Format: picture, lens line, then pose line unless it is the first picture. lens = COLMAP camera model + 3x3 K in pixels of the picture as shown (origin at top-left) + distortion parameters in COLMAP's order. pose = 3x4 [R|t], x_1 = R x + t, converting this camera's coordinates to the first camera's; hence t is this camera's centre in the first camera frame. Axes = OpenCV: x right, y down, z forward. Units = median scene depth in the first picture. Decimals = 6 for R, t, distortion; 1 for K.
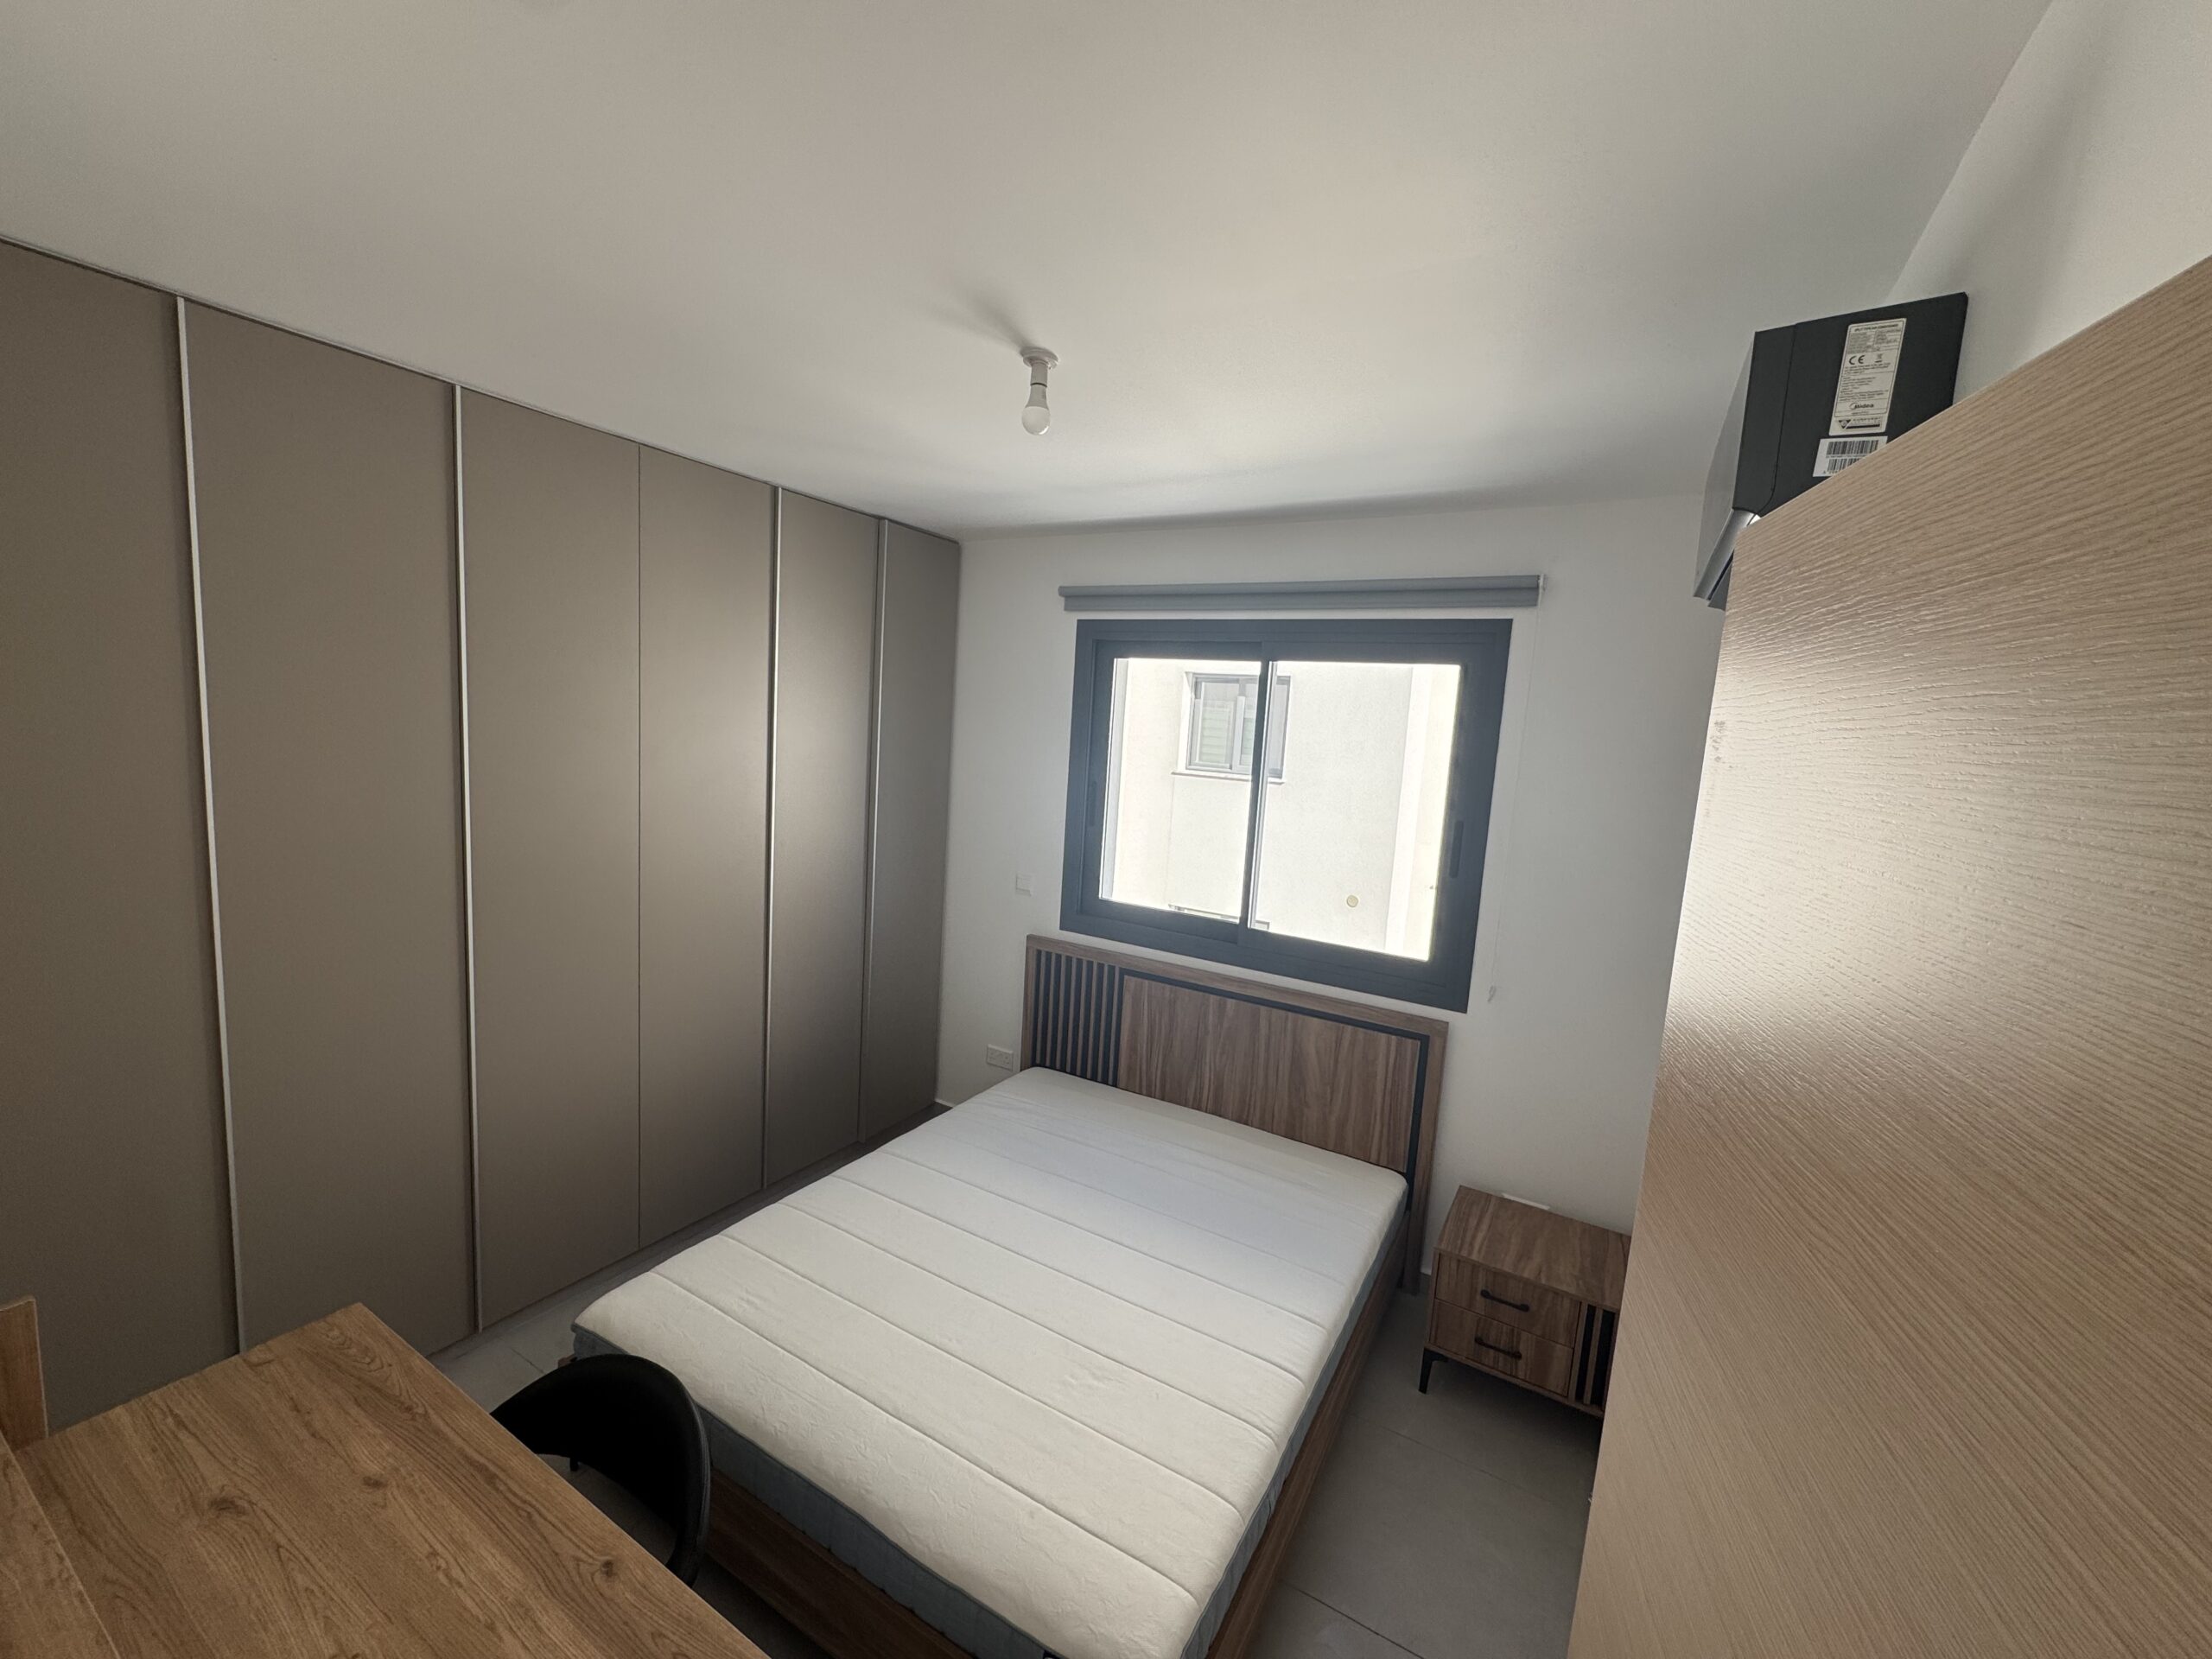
lens RADIAL K [[880.7, 0, 1109.0], [0, 880.7, 832.2], [0, 0, 1]] dist [-0.004656, 0.000842]
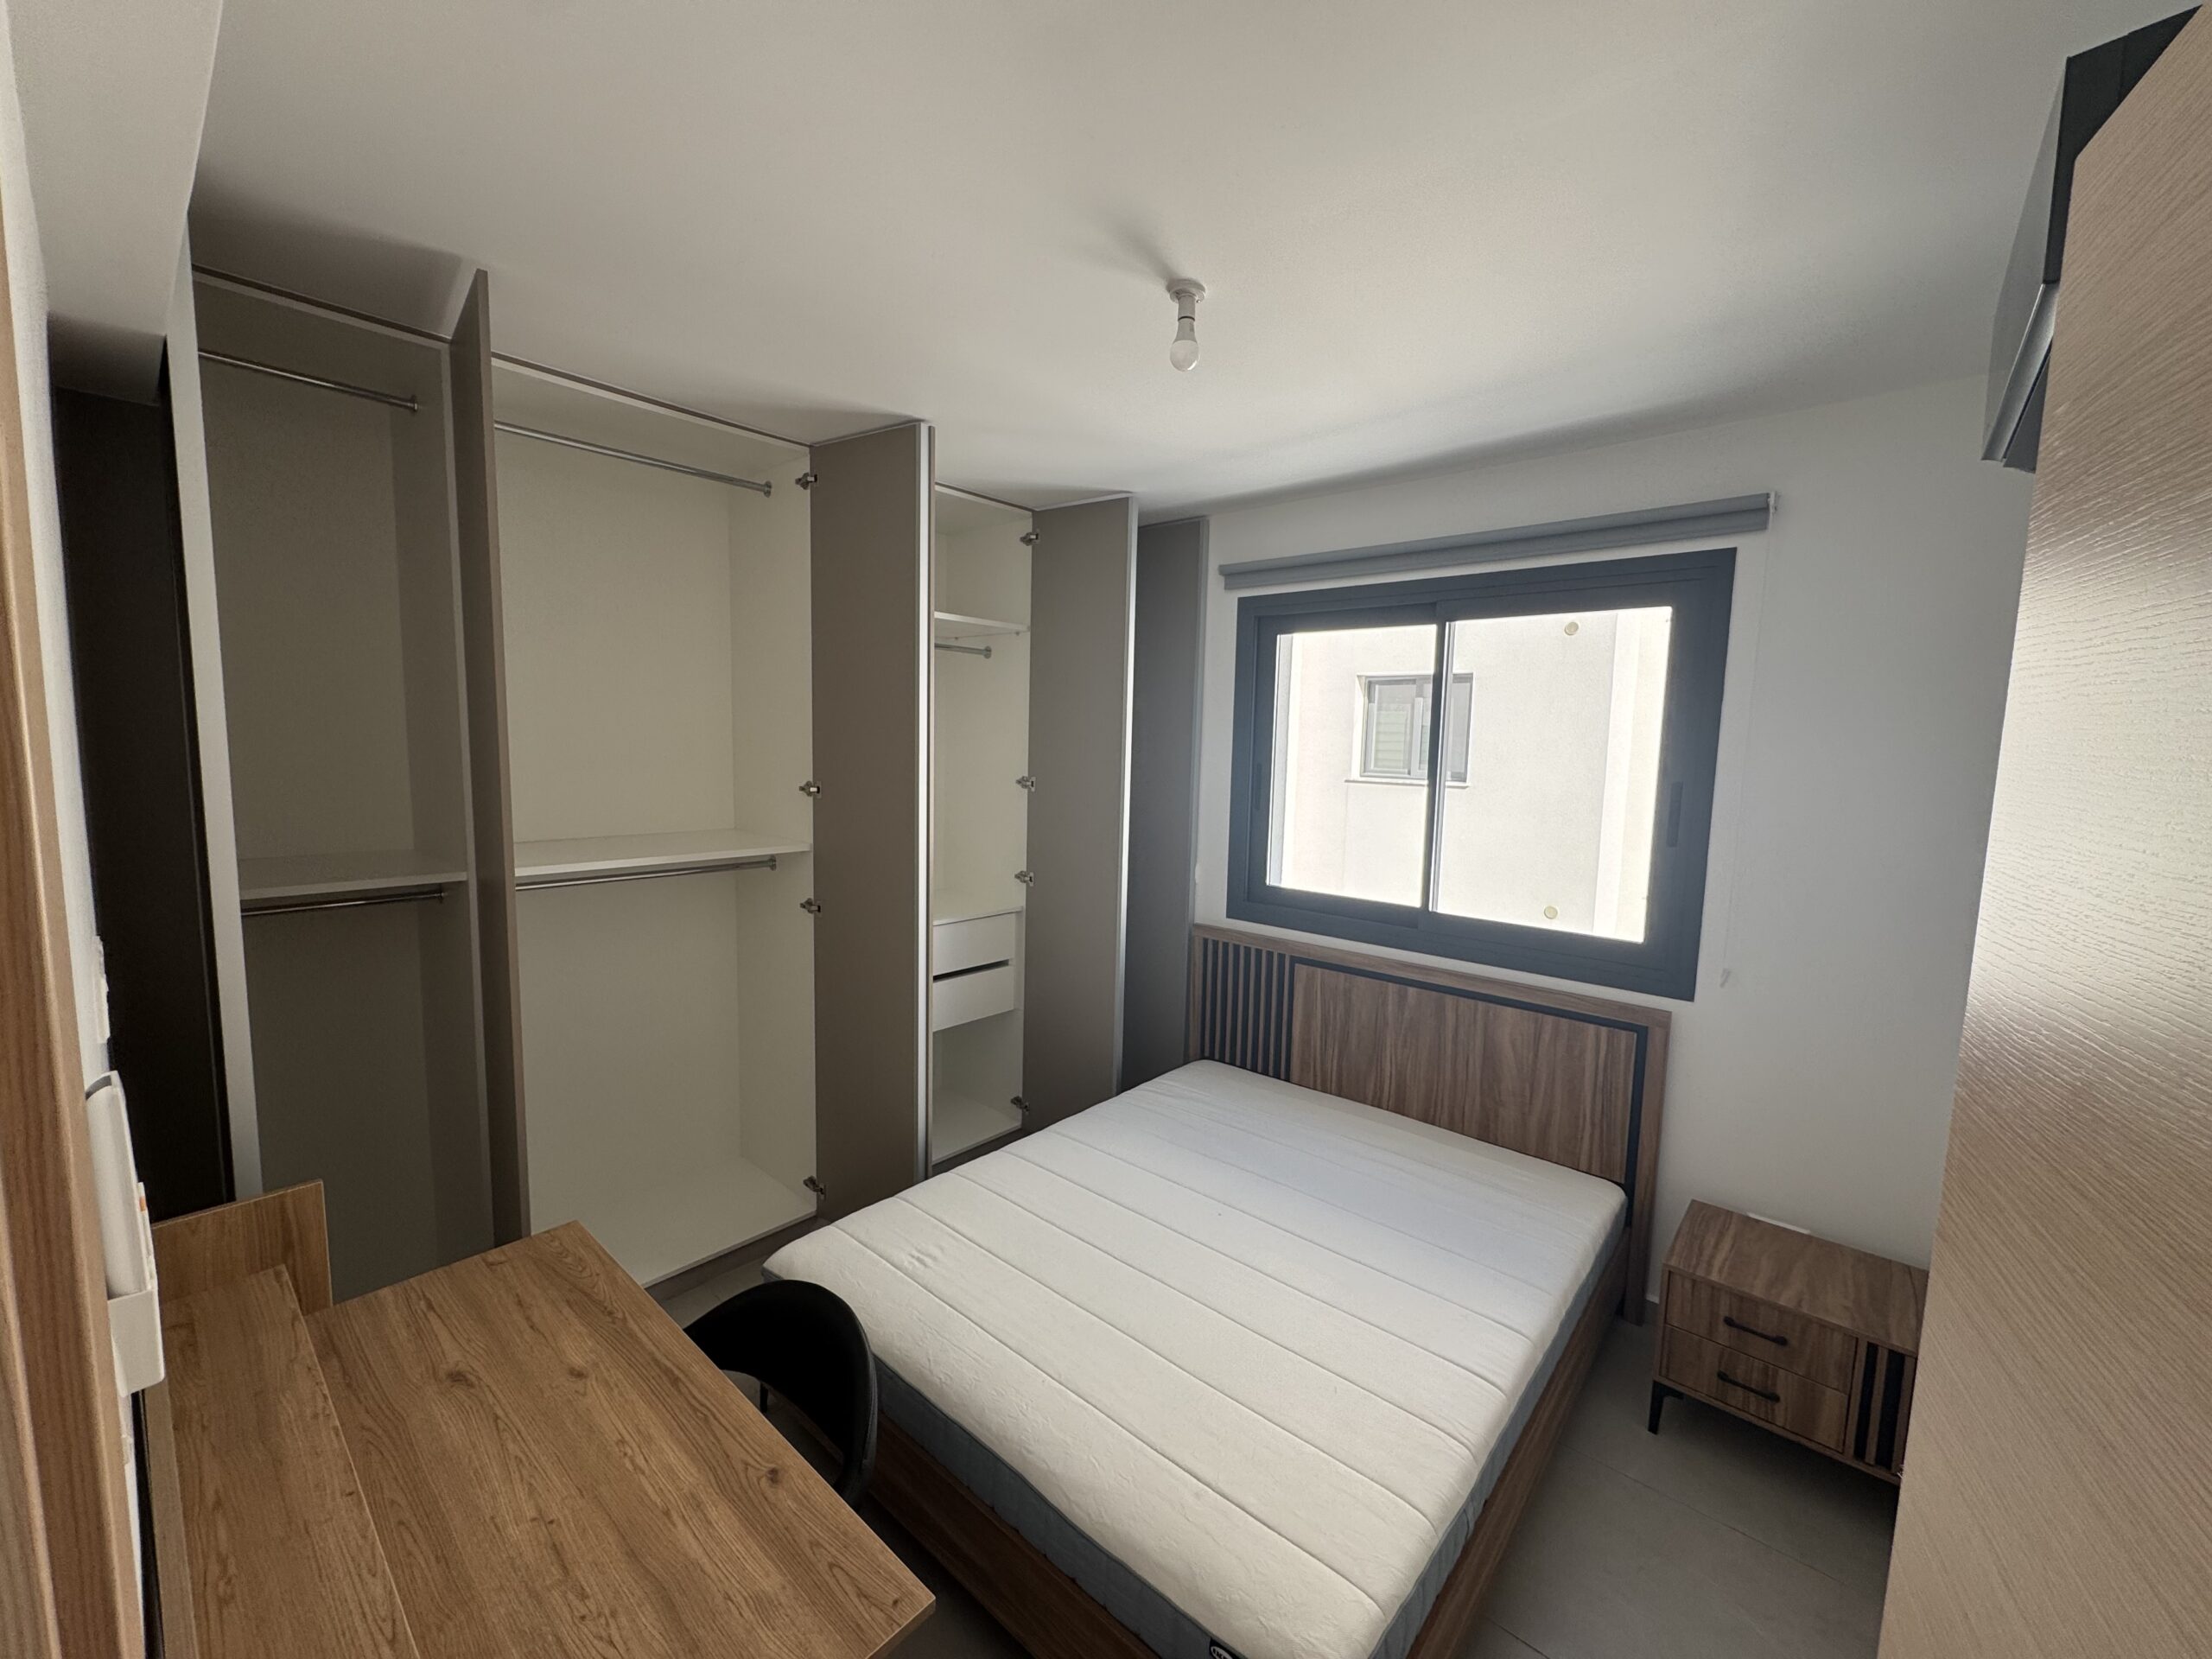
lens RADIAL K [[880.7, 0, 1108.0], [0, 880.7, 831.6], [0, 0, 1]] dist [-0.004656, 0.000842]
pose [[0.980847, -0.020379, -0.193713, 0.008495], [0.014897, 0.999447, -0.029716, 0.059495], [0.194212, 0.026261, 0.980608, 0.027975]]
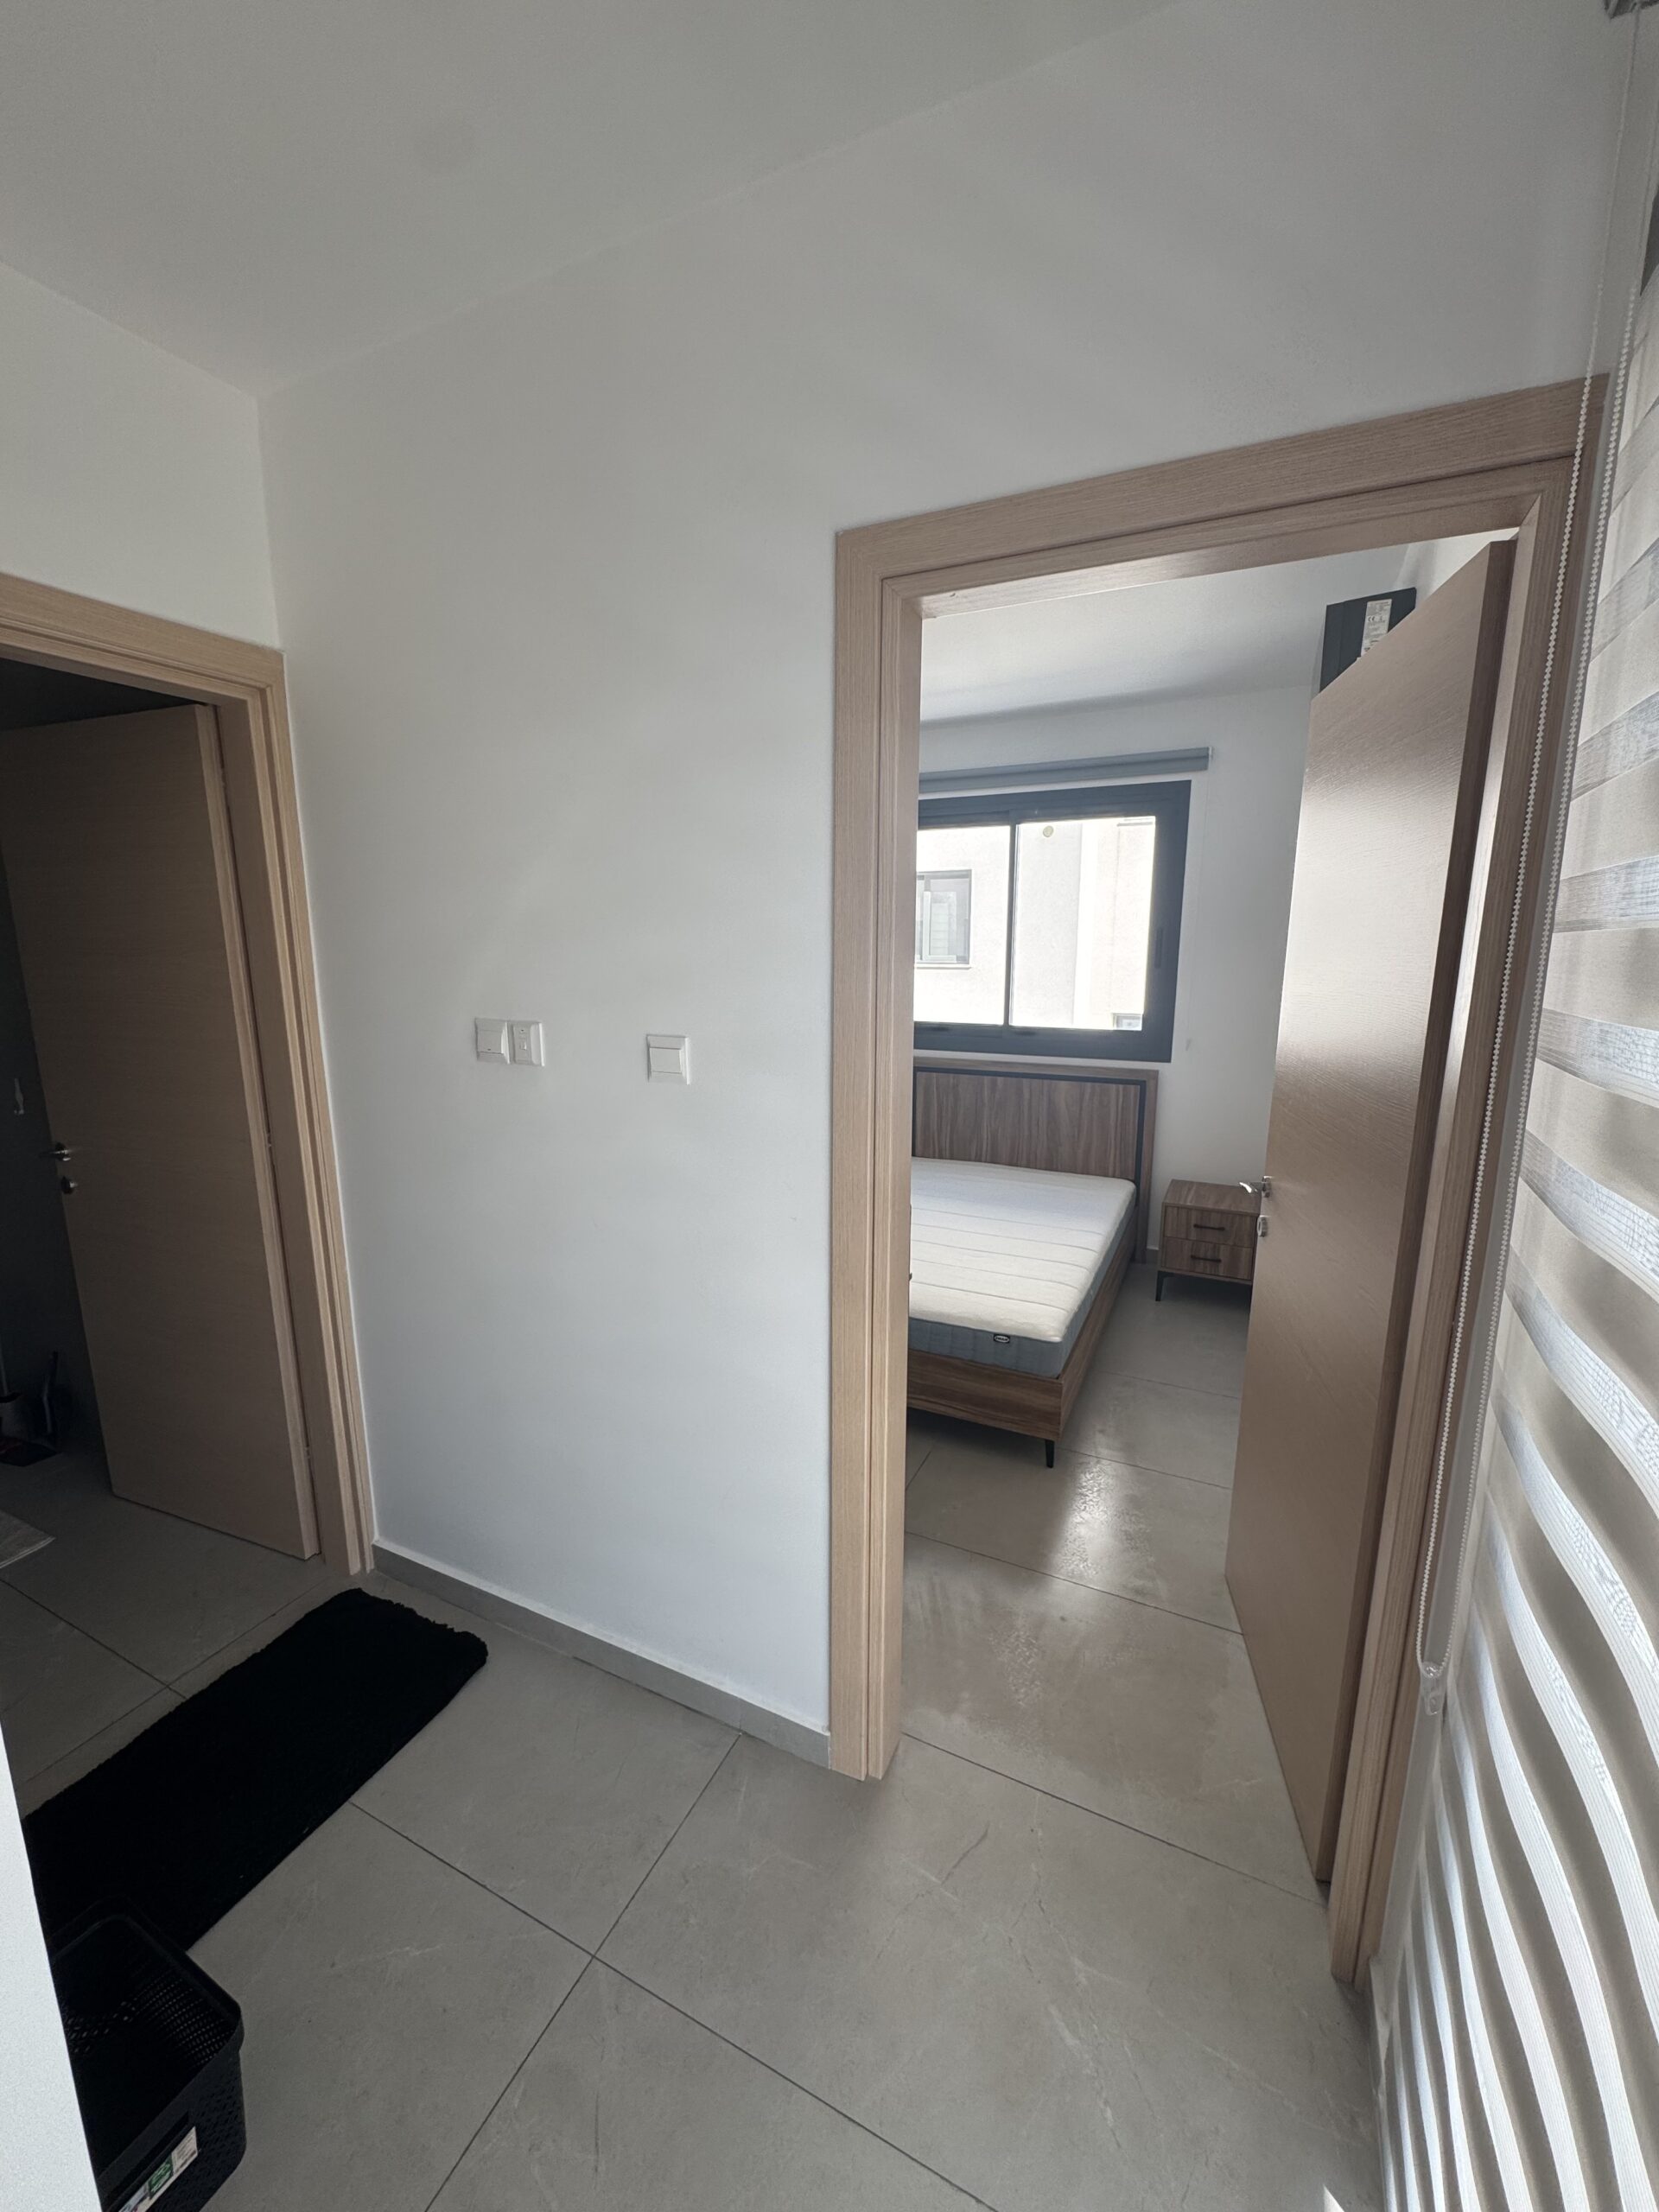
lens RADIAL K [[880.7, 0, 831.1], [0, 880.7, 1113.8], [0, 0, 1]] dist [-0.004656, 0.000842]
pose [[0.994922, -0.075119, 0.066994, -0.274694], [0.070627, 0.995245, 0.067074, 0.168980], [-0.071714, -0.062002, 0.995496, -0.440464]]
